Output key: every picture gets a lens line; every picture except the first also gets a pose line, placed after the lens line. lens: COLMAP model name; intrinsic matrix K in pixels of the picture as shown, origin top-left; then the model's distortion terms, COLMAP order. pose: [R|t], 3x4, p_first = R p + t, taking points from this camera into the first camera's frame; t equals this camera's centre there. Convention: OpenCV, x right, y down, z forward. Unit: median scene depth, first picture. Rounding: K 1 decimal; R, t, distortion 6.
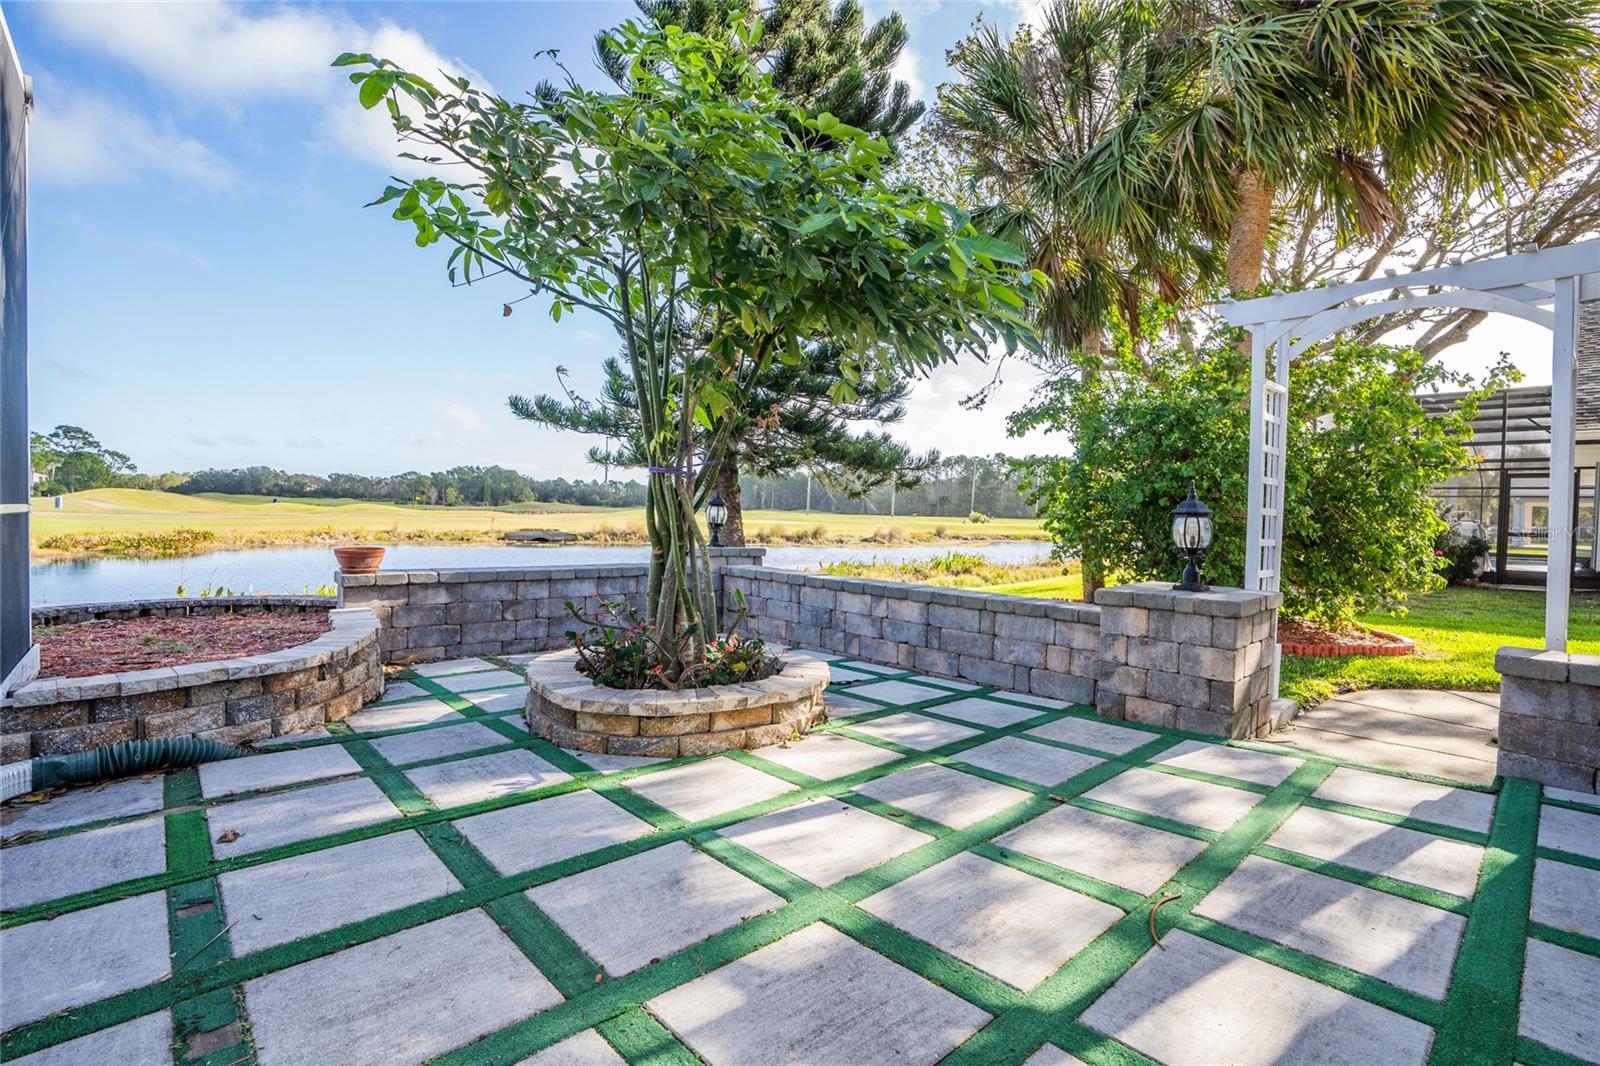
lens RADIAL K [[741.2, 0, 801.8], [0, 741.2, 535.6], [0, 0, 1]] dist [-0.064693, 0.025395]
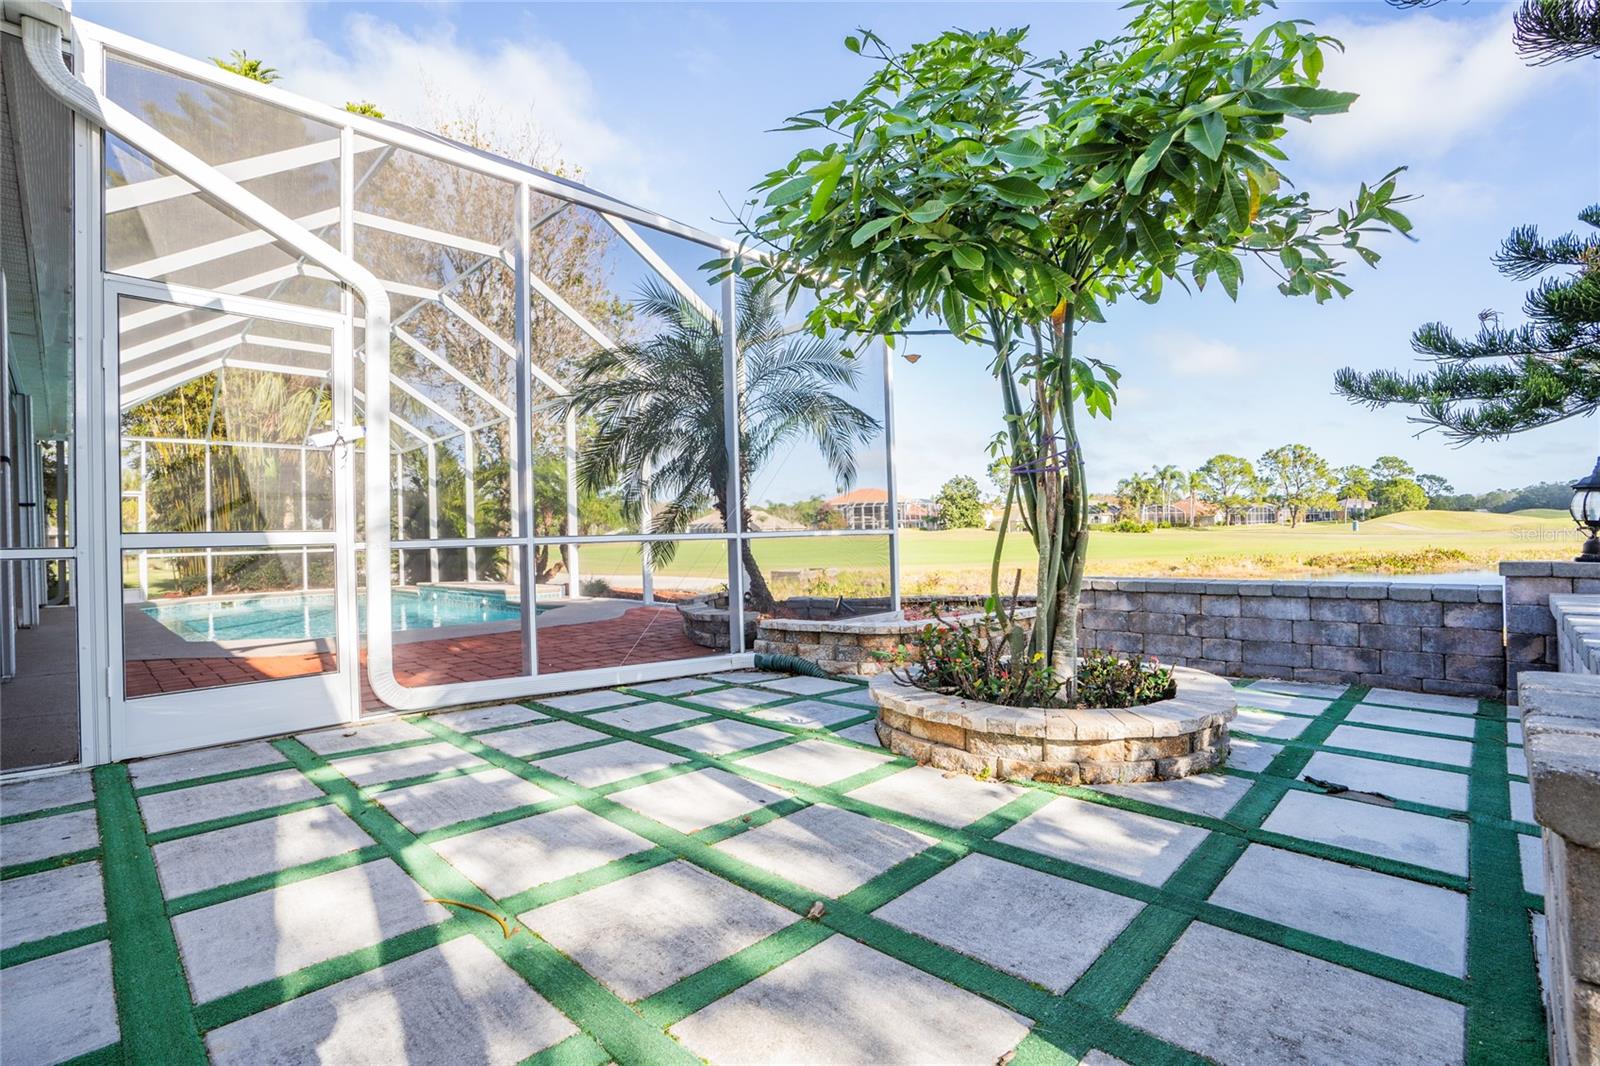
lens RADIAL K [[741.2, 0, 801.8], [0, 741.2, 535.6], [0, 0, 1]] dist [-0.064693, 0.025395]
pose [[0.062418, -0.026782, -0.997691, 0.967853], [-0.002433, 0.999633, -0.026986, 0.028361], [0.998047, 0.004112, 0.062330, 0.883382]]
